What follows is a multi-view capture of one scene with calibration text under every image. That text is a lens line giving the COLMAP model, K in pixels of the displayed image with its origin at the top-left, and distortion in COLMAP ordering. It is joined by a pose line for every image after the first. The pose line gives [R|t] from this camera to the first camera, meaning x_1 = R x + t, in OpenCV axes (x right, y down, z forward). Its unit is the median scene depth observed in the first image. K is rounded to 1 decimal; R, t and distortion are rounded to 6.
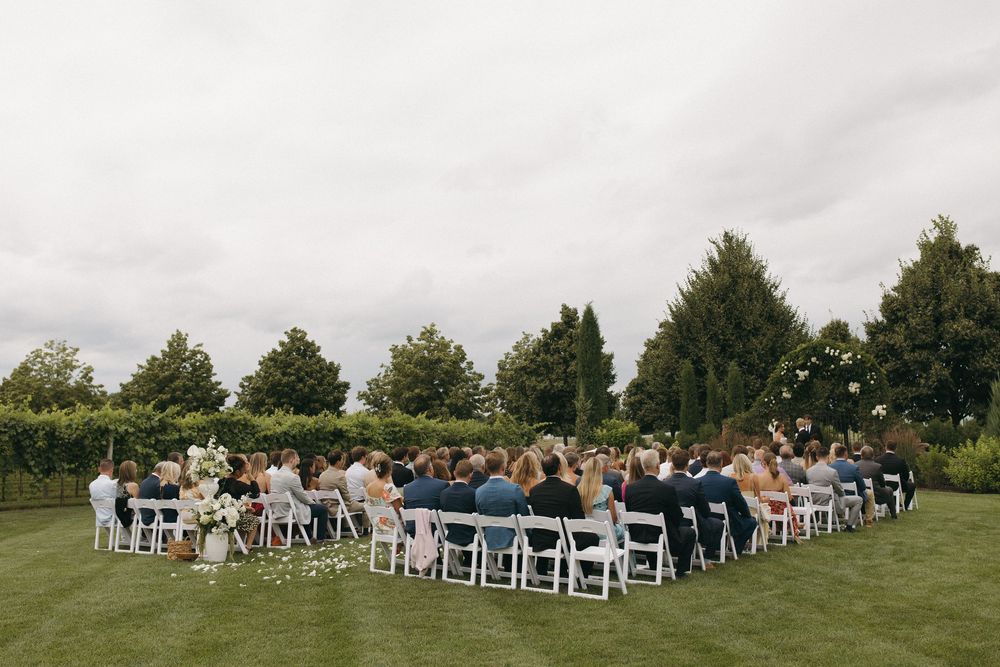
lens RADIAL K [[964.3, 0, 500.0], [0, 964.3, 333.5], [0, 0, 1]] dist [0.021467, 0.000185]
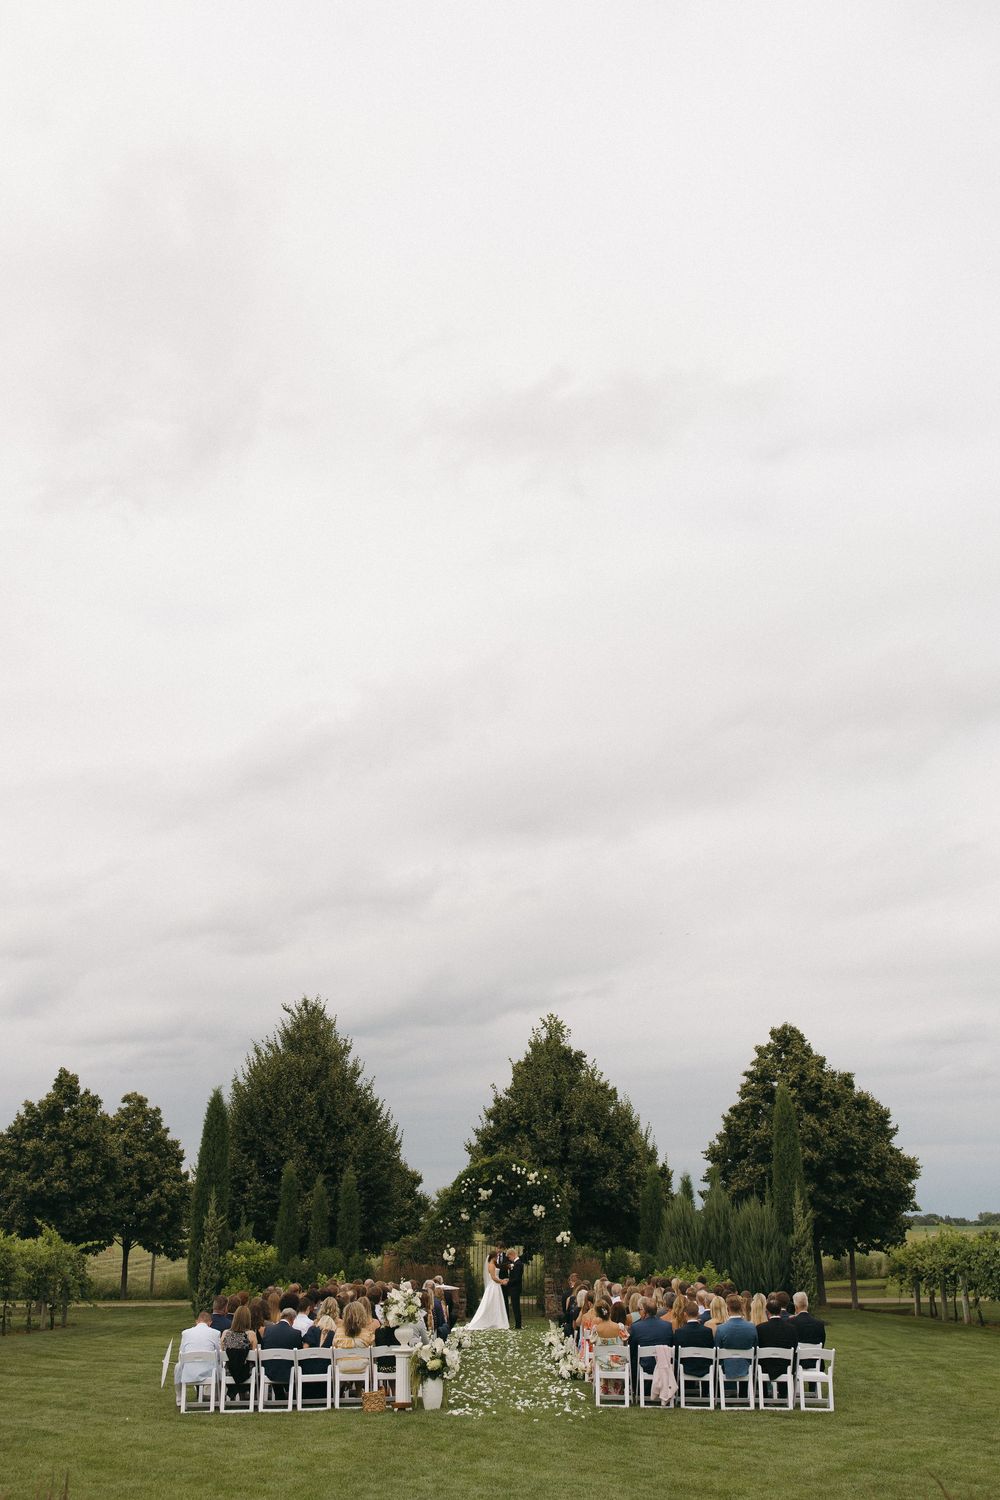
lens RADIAL K [[1446.5, 0, 500.0], [0, 1446.5, 750.0], [0, 0, 1]] dist [0.021467, 0.000185]
pose [[0.806539, 0.198572, 0.556834, -0.544422], [-0.069537, 0.967228, -0.244202, -0.031011], [-0.587078, 0.158238, 0.793915, -0.168126]]
